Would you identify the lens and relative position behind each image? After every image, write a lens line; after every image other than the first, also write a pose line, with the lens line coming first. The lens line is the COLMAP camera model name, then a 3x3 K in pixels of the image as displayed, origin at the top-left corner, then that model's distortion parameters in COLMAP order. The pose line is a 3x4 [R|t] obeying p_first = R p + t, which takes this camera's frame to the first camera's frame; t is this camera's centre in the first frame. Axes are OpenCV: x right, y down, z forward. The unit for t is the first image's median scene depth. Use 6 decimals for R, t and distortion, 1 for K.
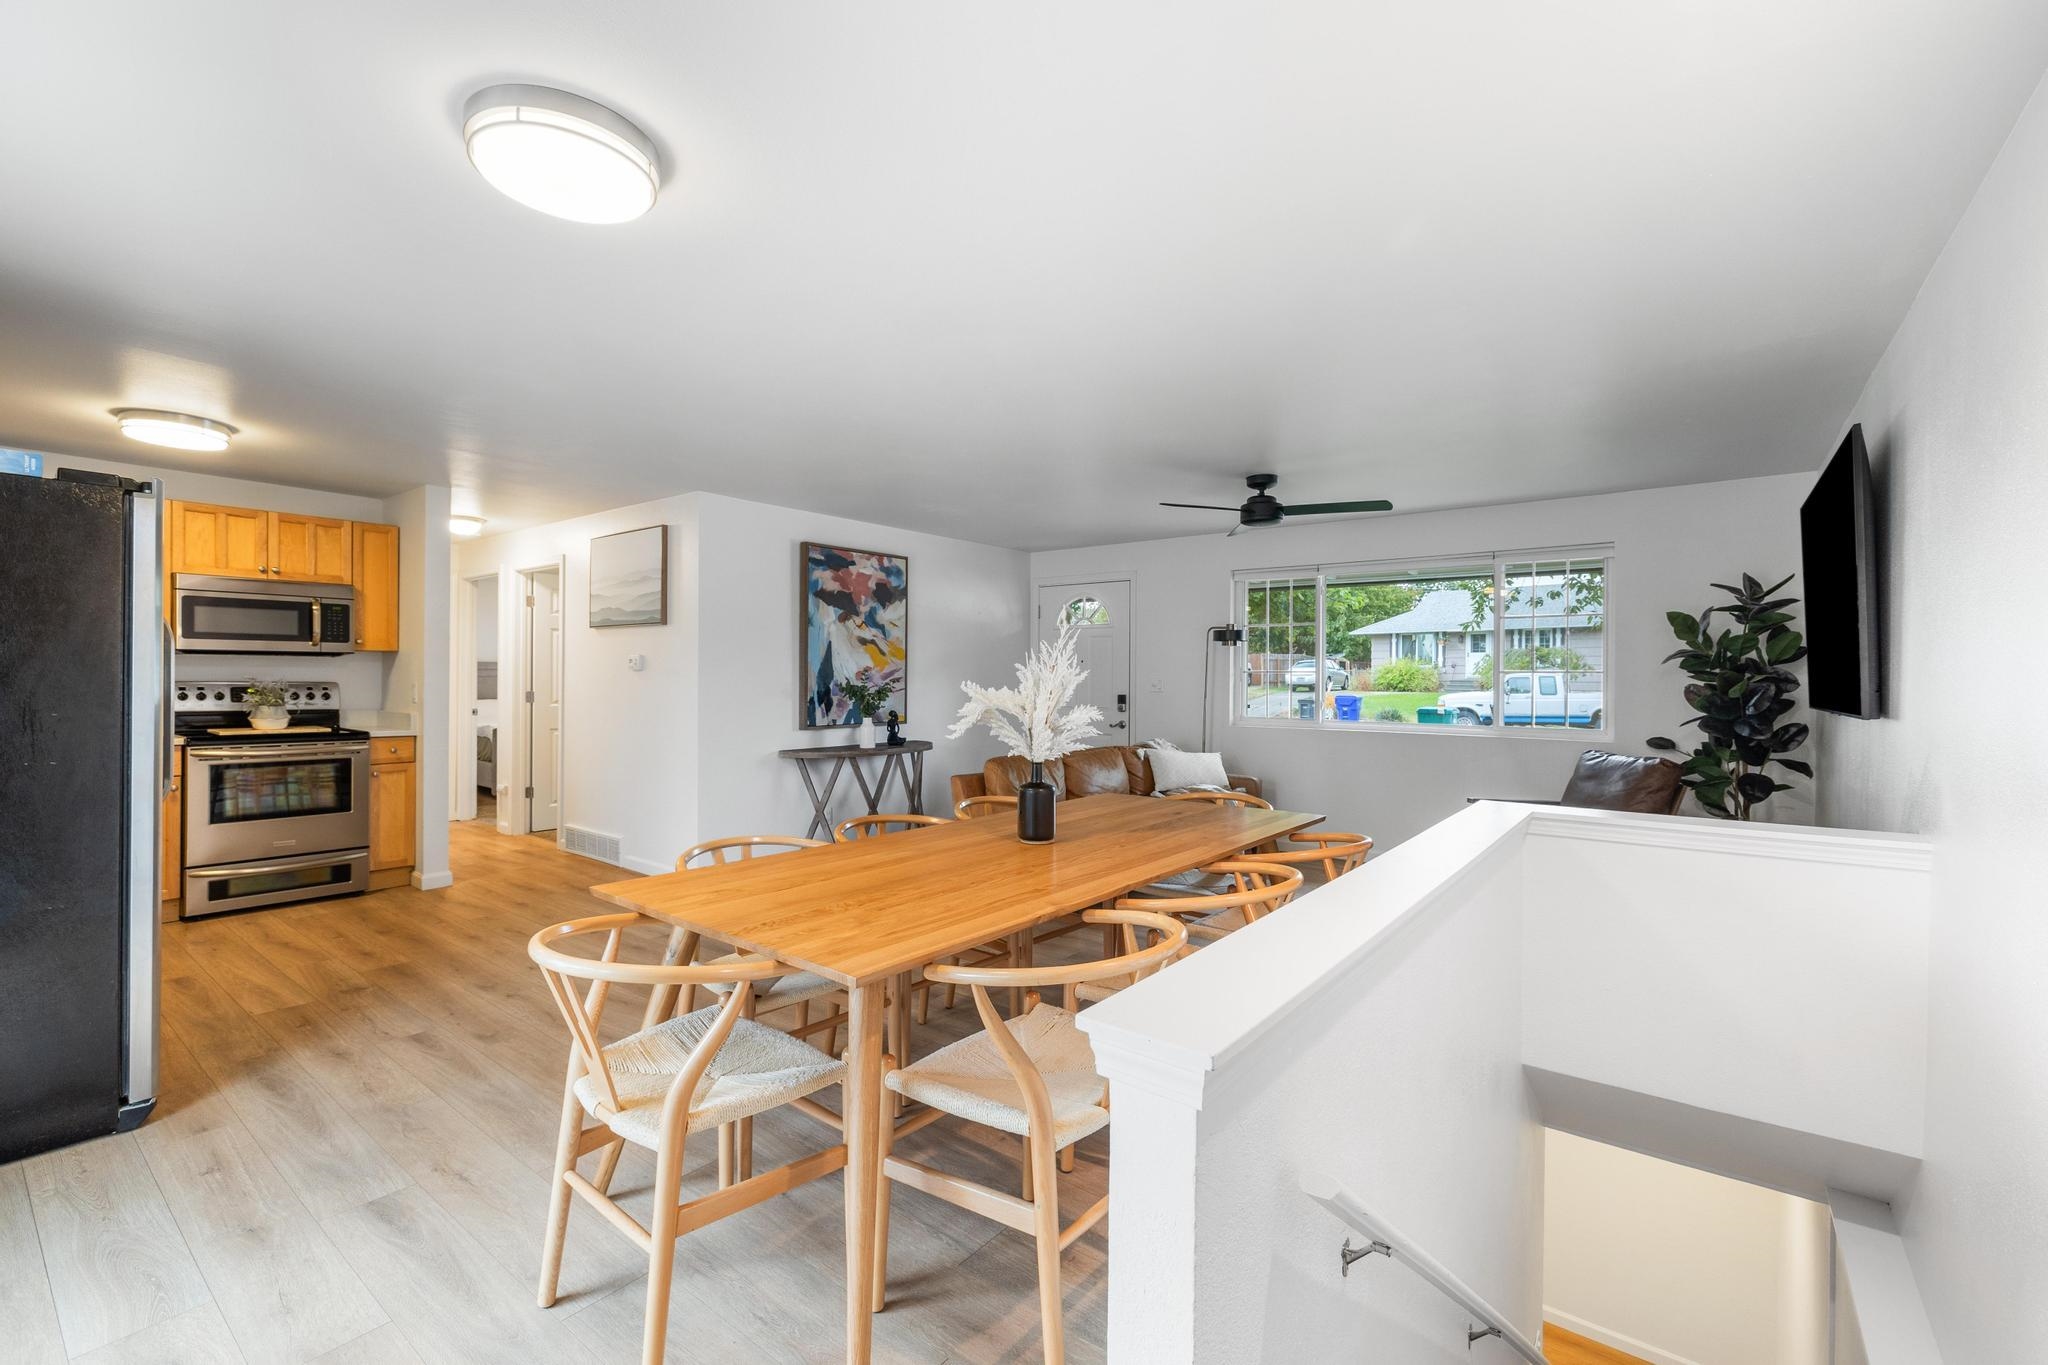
lens RADIAL K [[861.5, 0, 1029.8], [0, 861.5, 678.5], [0, 0, 1]] dist [-0.000279, -0.000141]
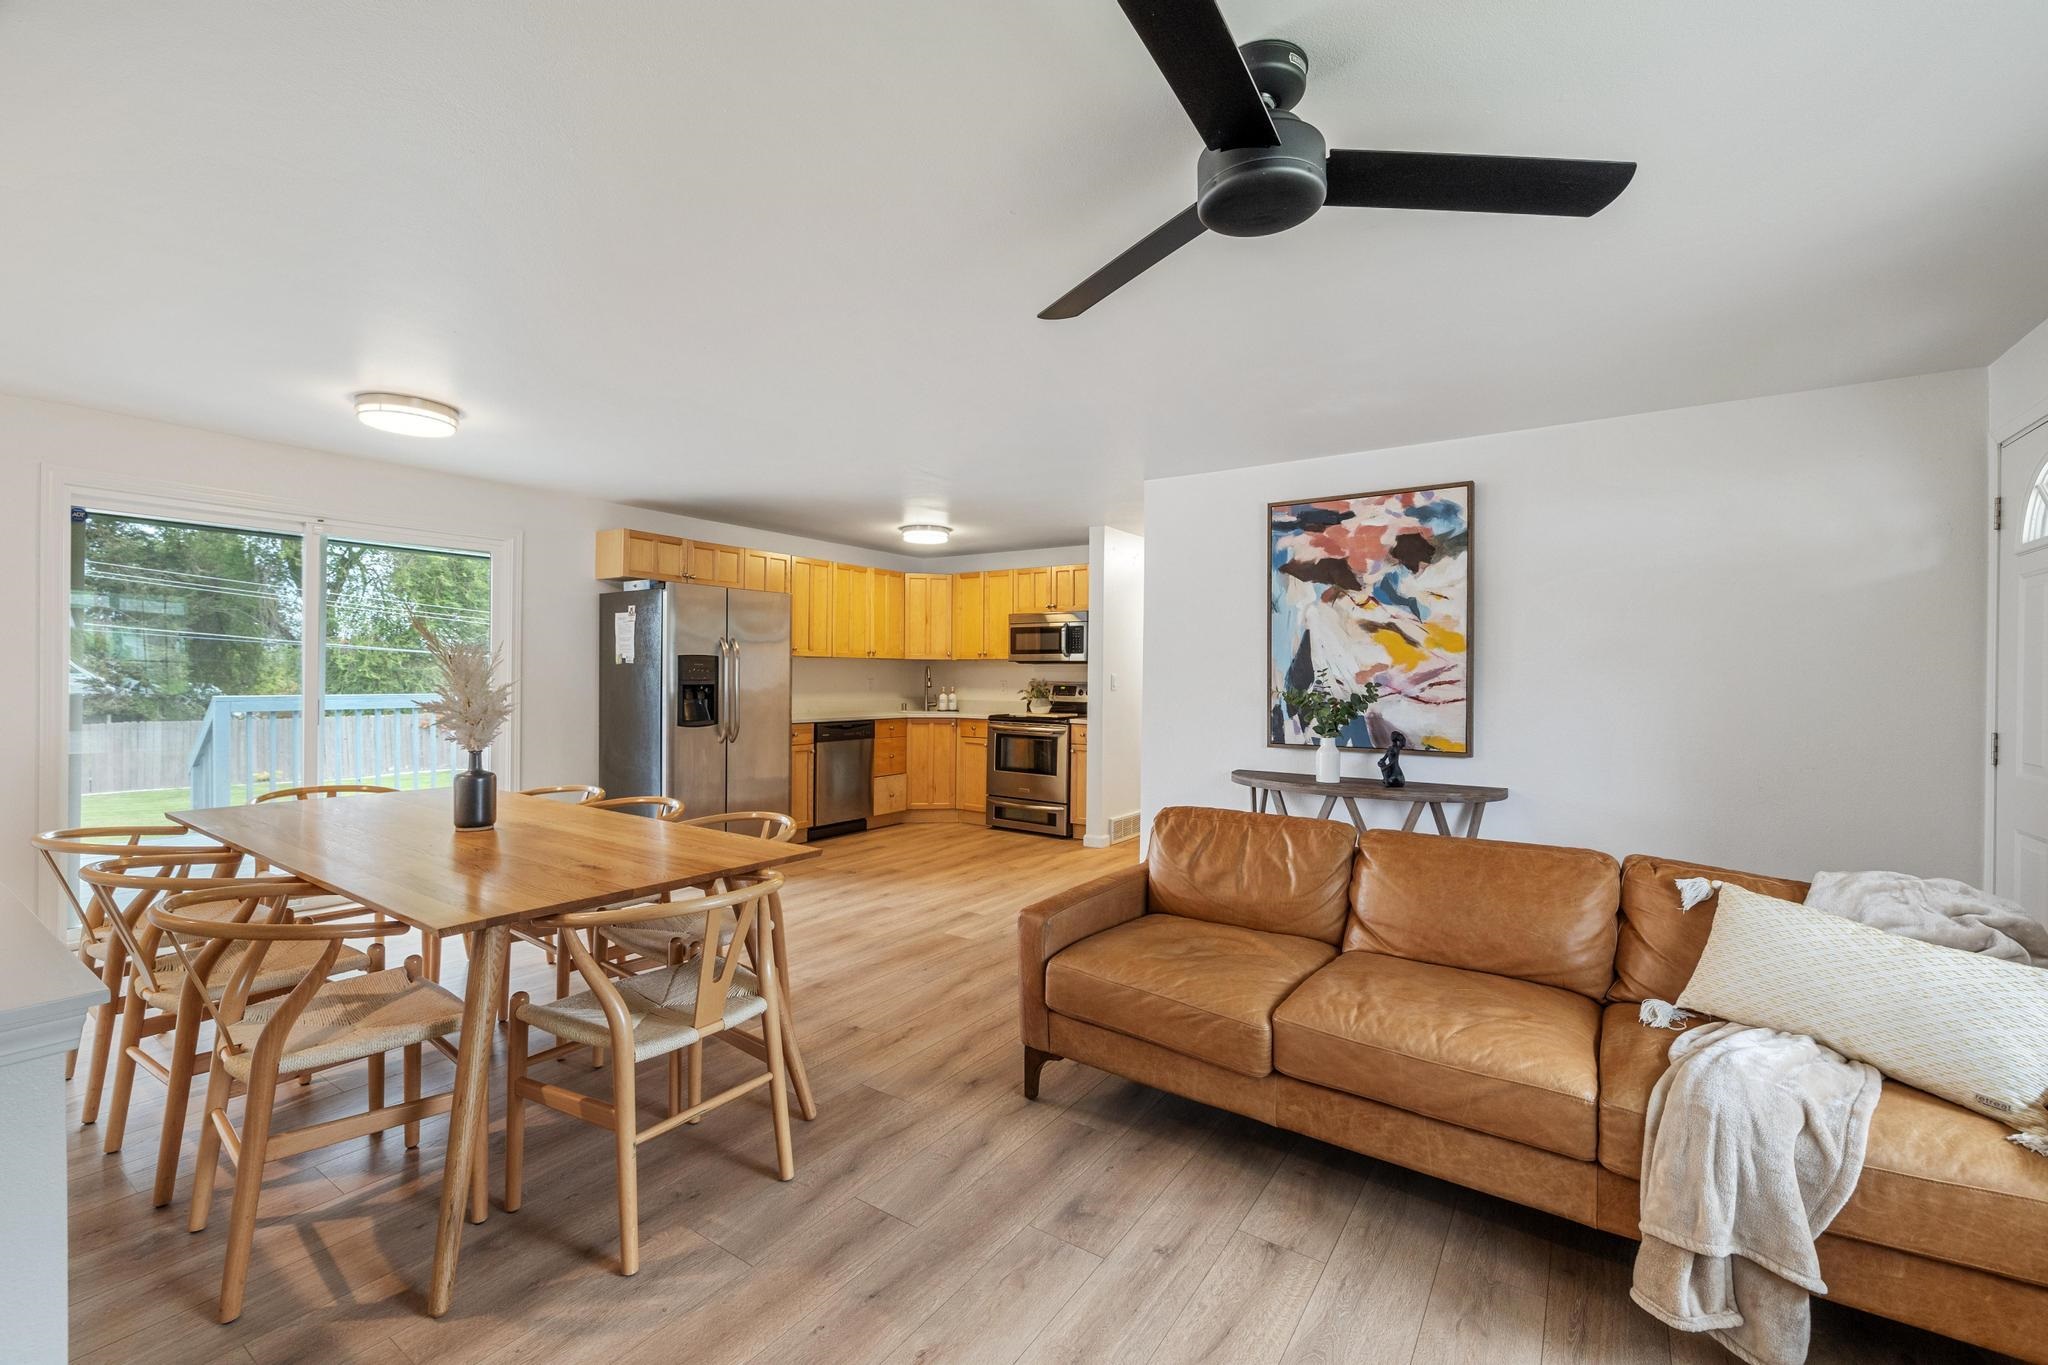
lens RADIAL K [[861.5, 0, 1029.8], [0, 861.5, 678.5], [0, 0, 1]] dist [-0.000279, -0.000141]
pose [[0.065350, -0.002710, -0.997859, 0.487163], [-0.010940, 0.999934, -0.003433, 0.003041], [0.997802, 0.011140, 0.065316, 0.724722]]
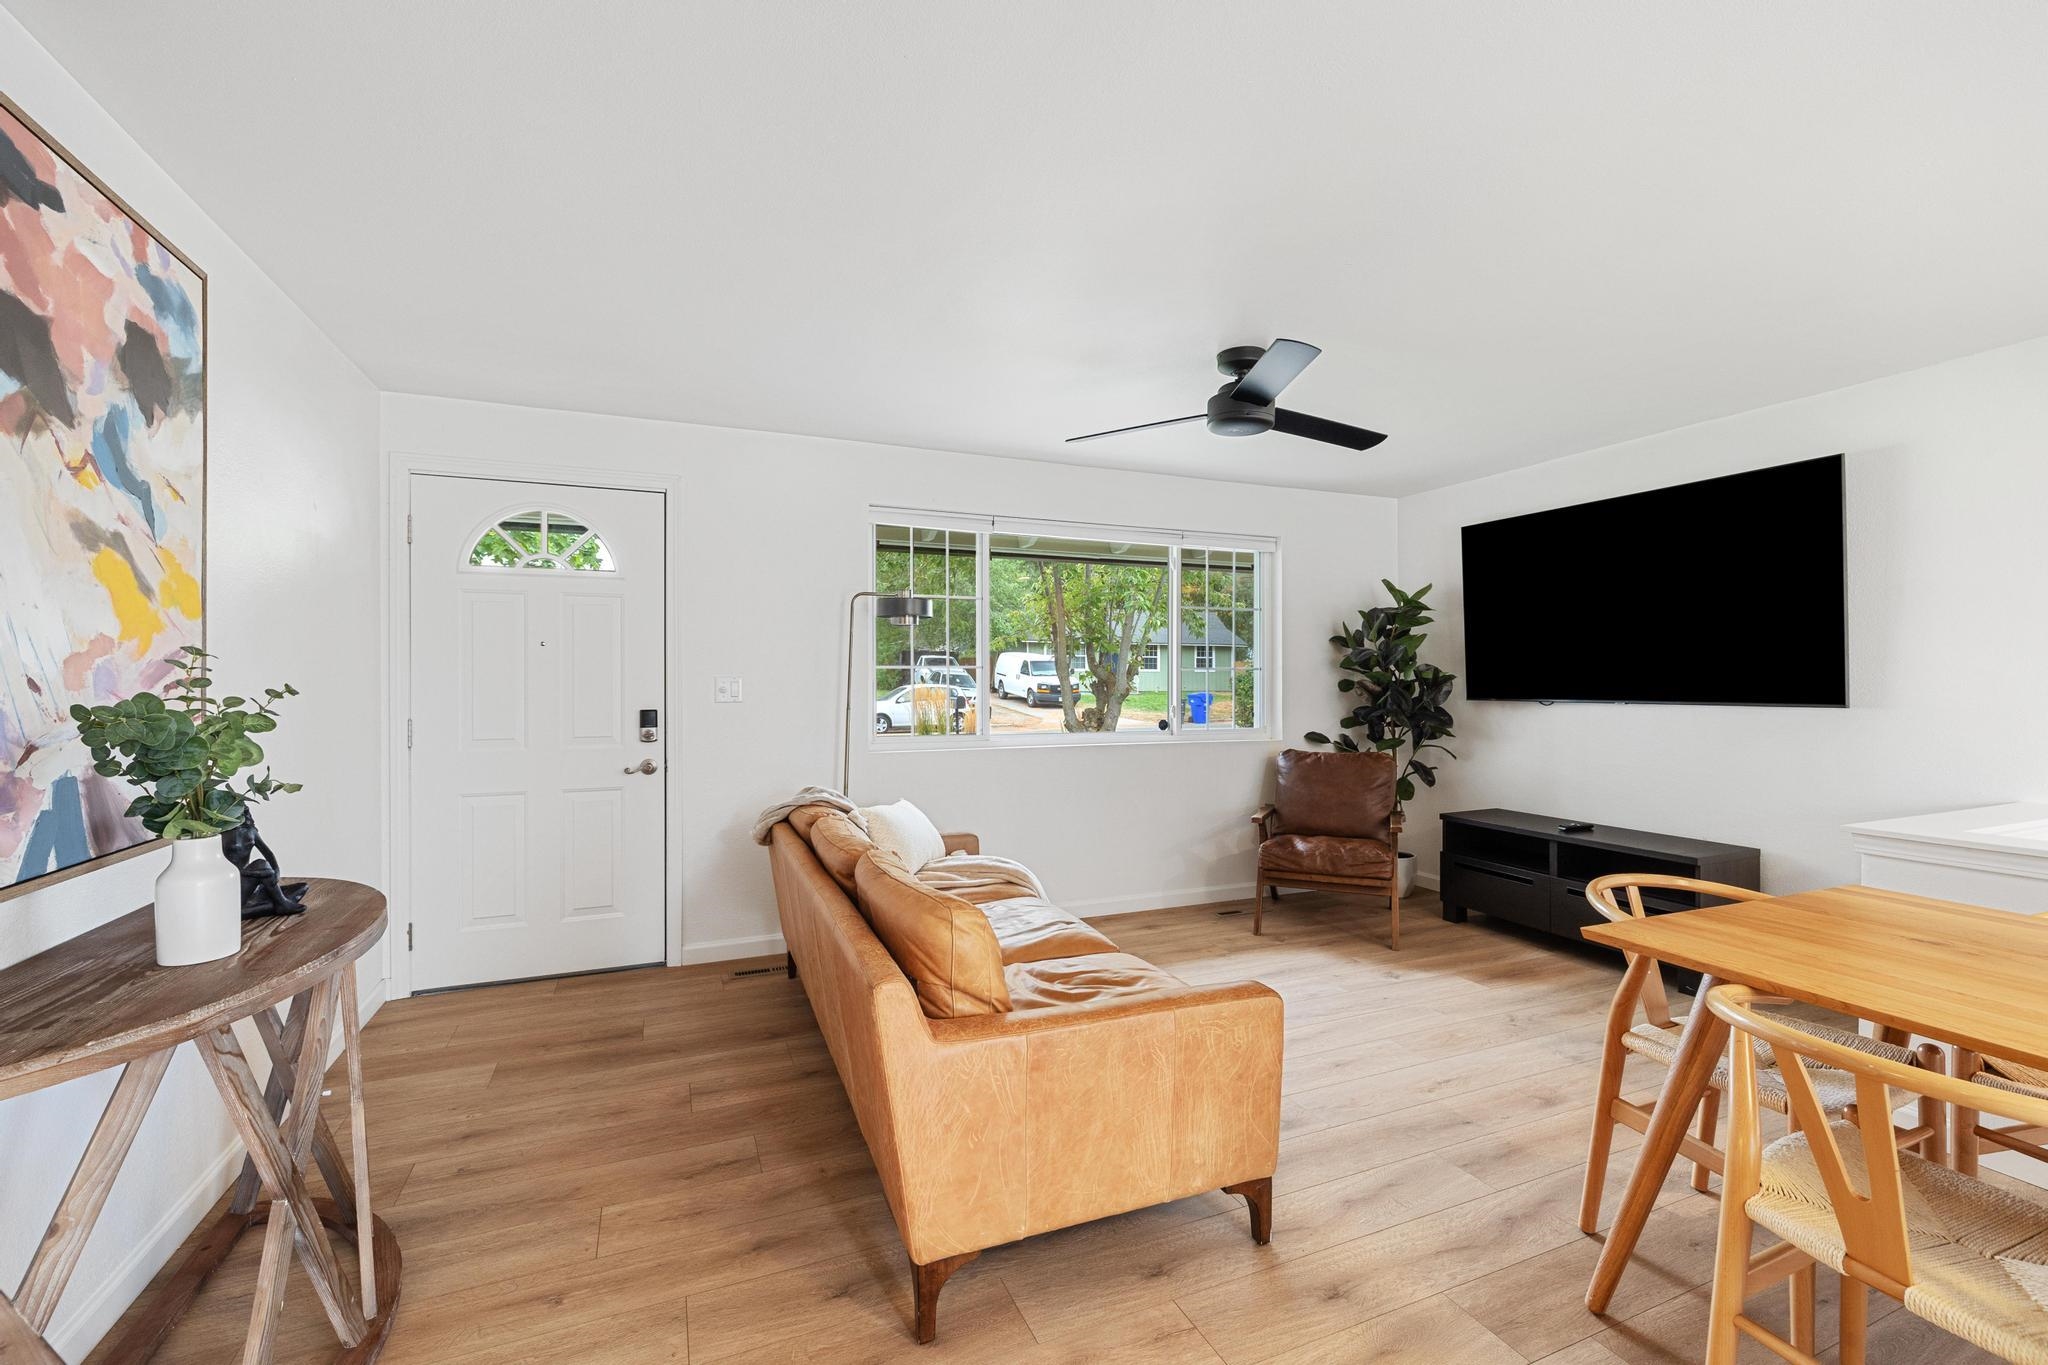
lens RADIAL K [[861.5, 0, 1029.8], [0, 861.5, 678.5], [0, 0, 1]] dist [-0.000279, -0.000141]
pose [[0.488119, -0.005119, 0.872762, -0.292431], [0.005876, 0.999979, 0.002579, -0.000119], [-0.872757, 0.003870, 0.488139, 0.671963]]
